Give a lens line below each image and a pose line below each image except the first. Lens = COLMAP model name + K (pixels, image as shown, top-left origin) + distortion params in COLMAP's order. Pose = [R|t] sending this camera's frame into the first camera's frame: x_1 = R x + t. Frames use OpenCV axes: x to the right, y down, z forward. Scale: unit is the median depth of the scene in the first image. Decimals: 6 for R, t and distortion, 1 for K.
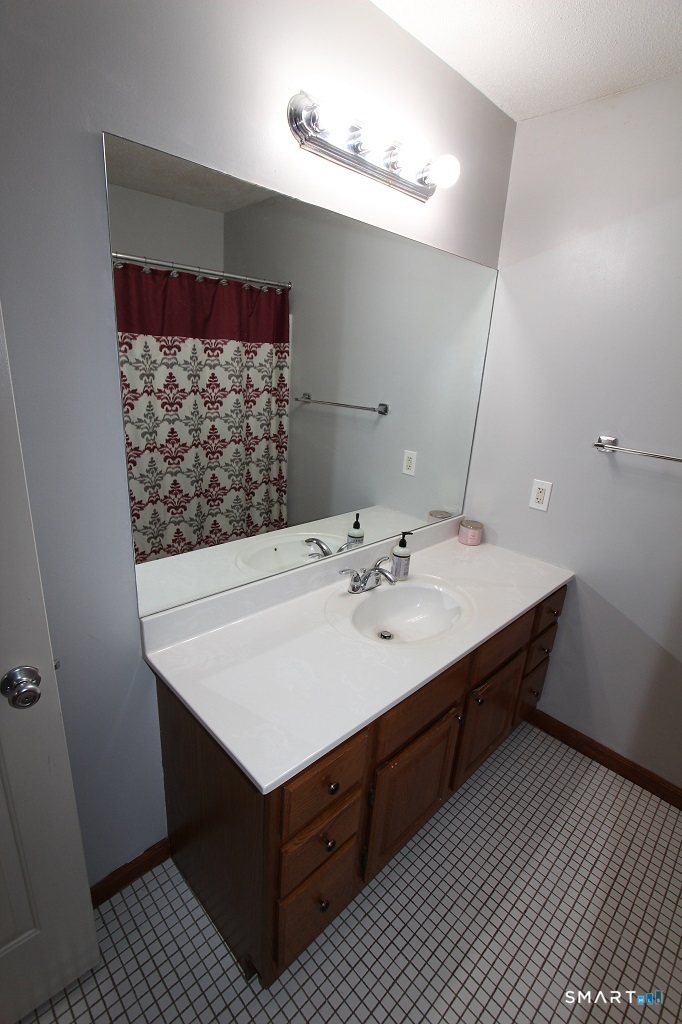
lens RADIAL K [[474.0, 0, 340.0], [0, 474.0, 511.3], [0, 0, 1]] dist [-0.005385, -0.000631]
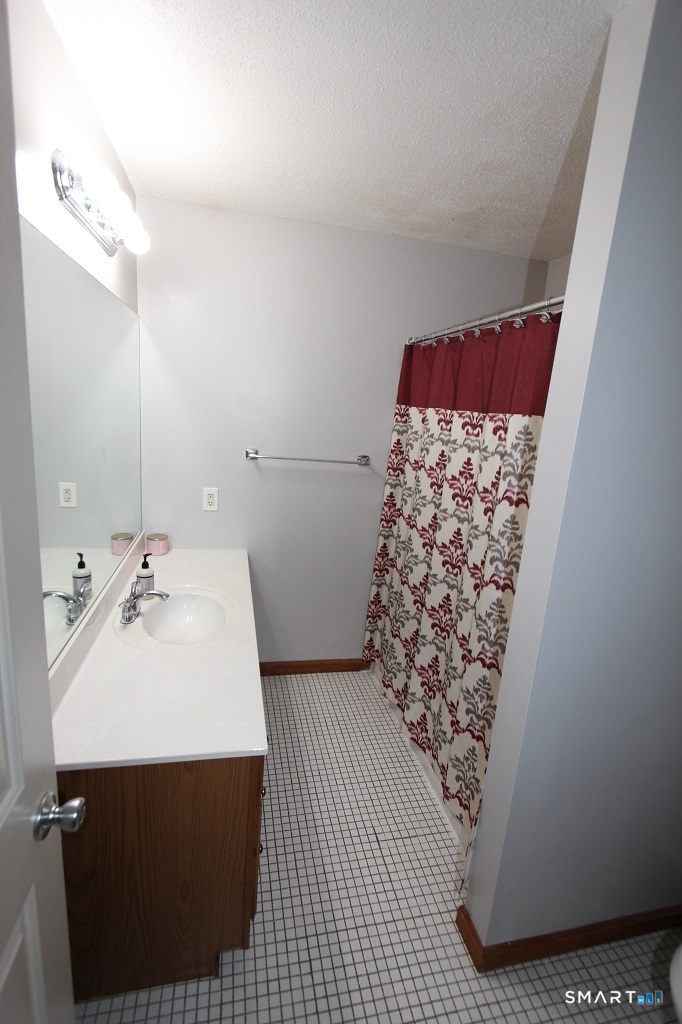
lens RADIAL K [[474.0, 0, 337.8], [0, 474.0, 513.3], [0, 0, 1]] dist [-0.005385, -0.000631]
pose [[0.531020, -0.213102, 0.820125, -0.454606], [0.221386, 0.969134, 0.108476, -0.061605], [-0.817928, 0.123961, 0.561808, 0.019178]]
